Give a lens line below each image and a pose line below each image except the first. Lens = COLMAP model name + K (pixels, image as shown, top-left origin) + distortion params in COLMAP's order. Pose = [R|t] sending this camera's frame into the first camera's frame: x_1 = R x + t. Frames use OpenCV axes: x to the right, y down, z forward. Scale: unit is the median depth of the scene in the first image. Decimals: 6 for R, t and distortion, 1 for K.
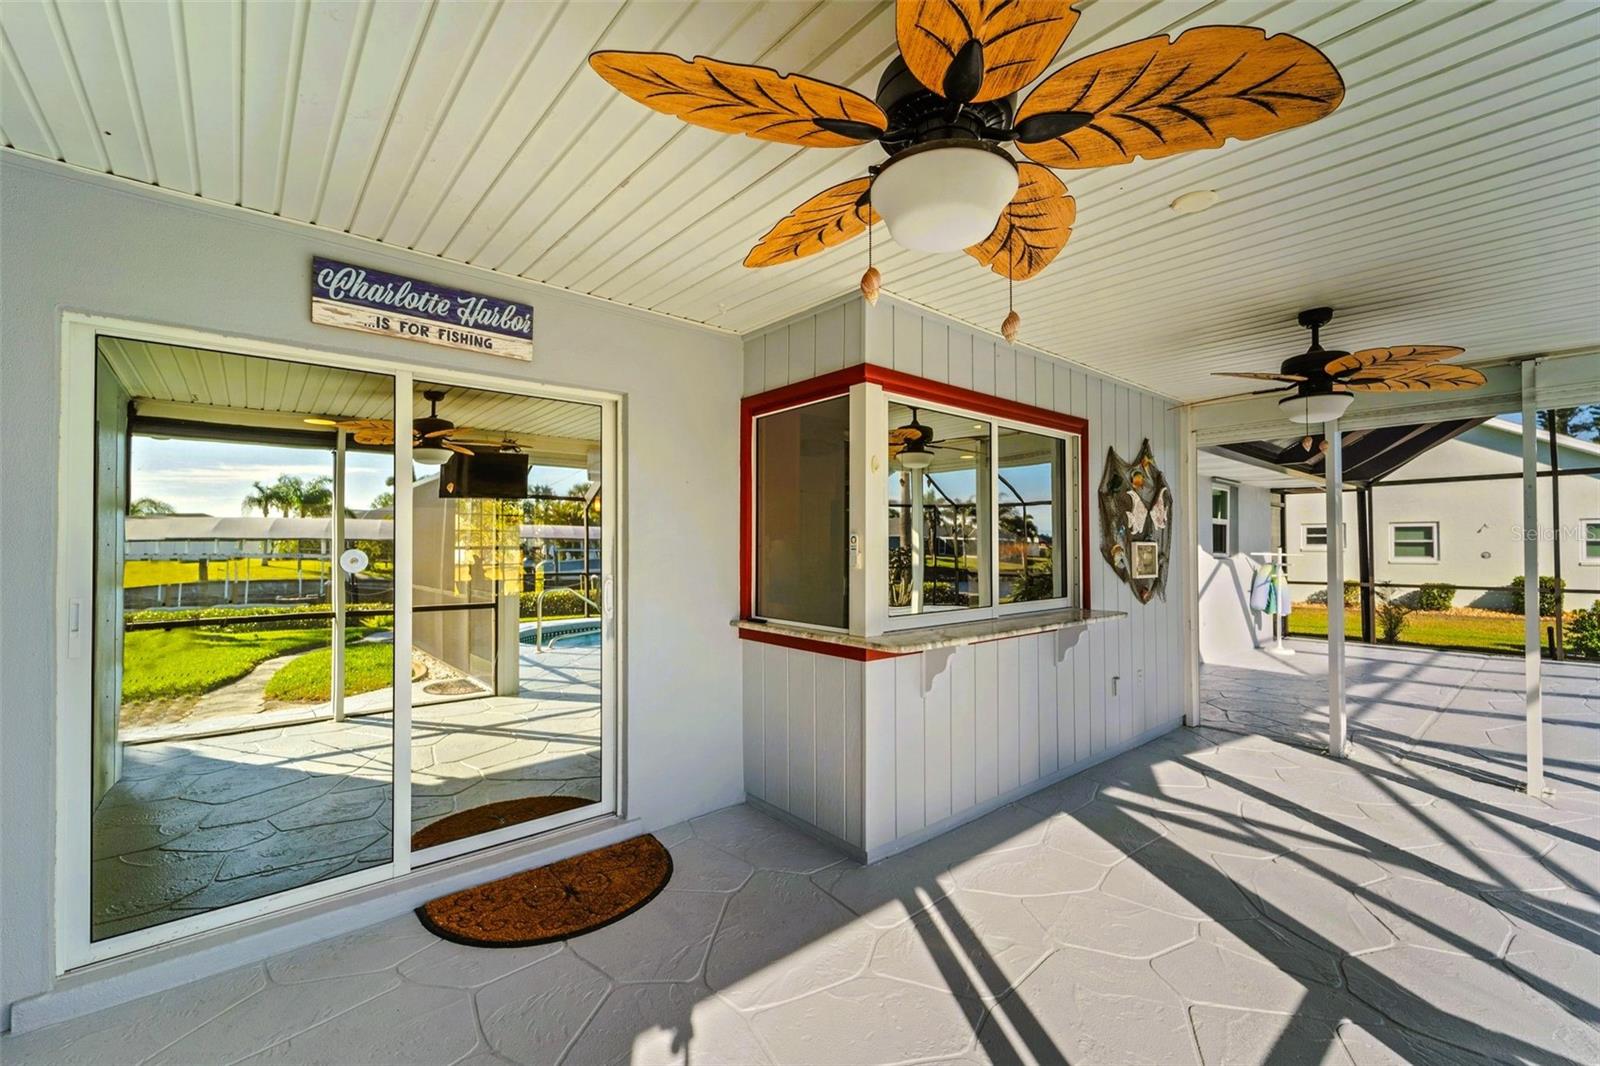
lens RADIAL K [[653.7, 0, 799.1], [0, 653.7, 537.7], [0, 0, 1]] dist [-0.001666, -0.000419]
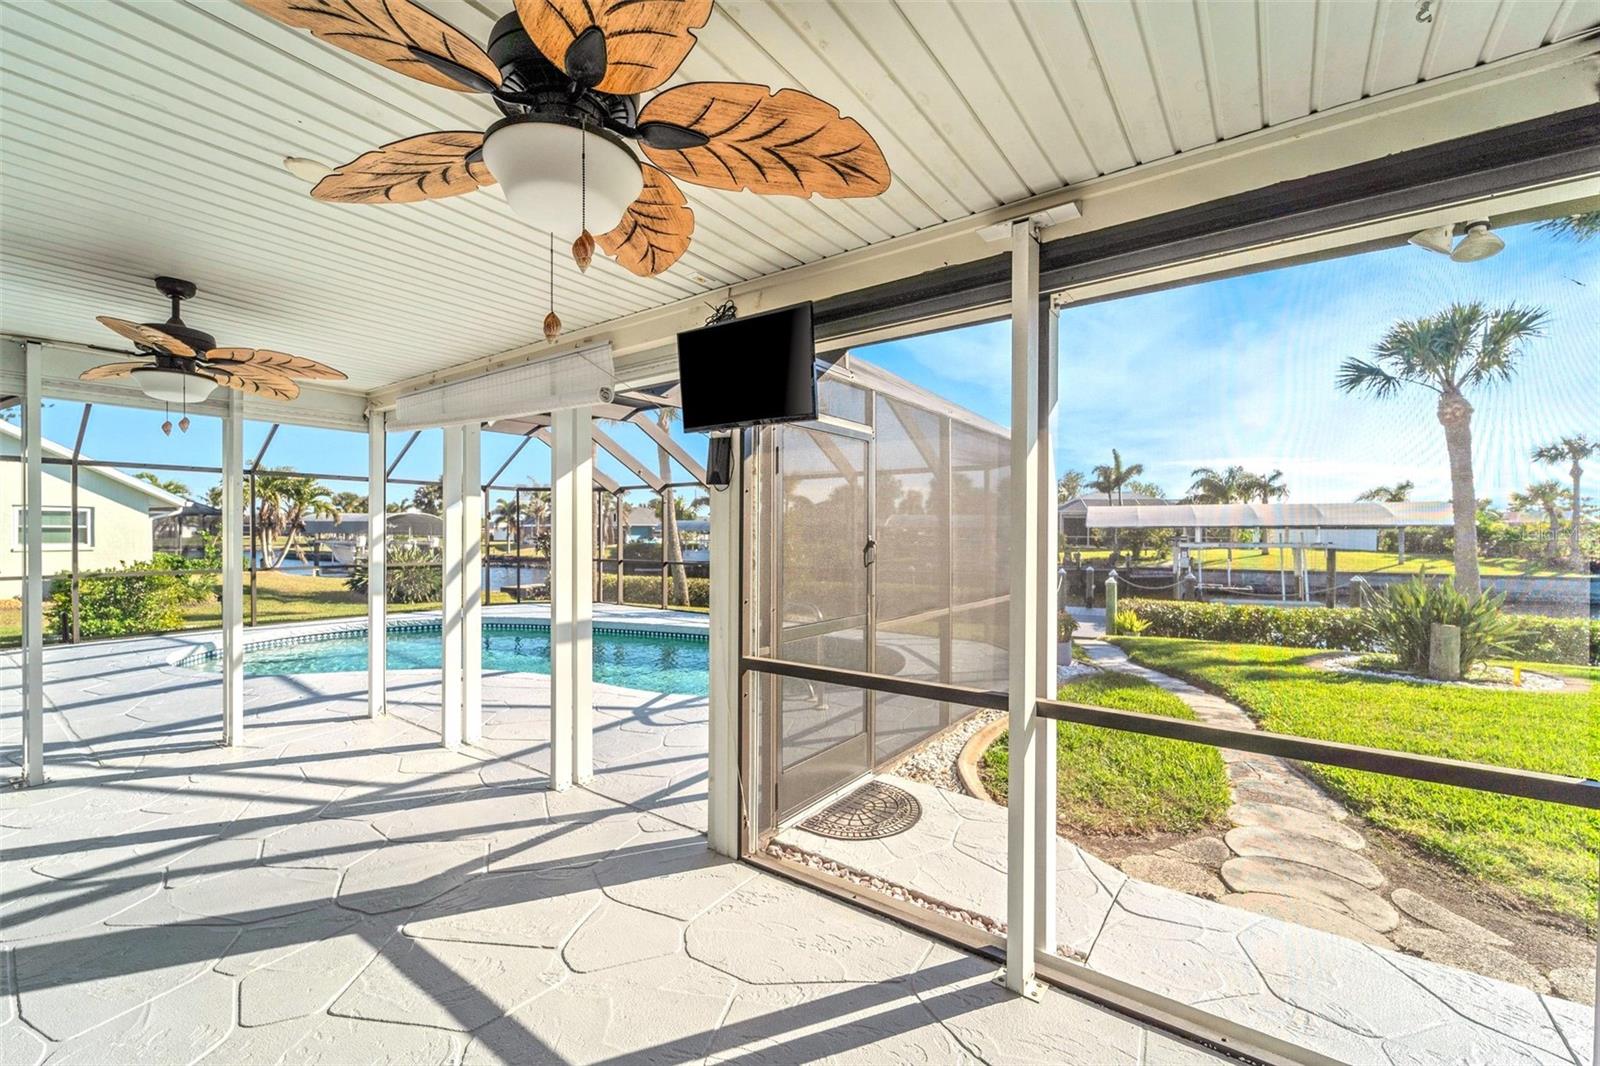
lens RADIAL K [[659.2, 0, 795.4], [0, 659.2, 532.7], [0, 0, 1]] dist [0.000646, -0.000245]
pose [[-0.226722, 0.004561, 0.973949, -0.315747], [-0.016928, 0.999820, -0.008622, 0.003343], [-0.973813, -0.018442, -0.226603, 0.346064]]
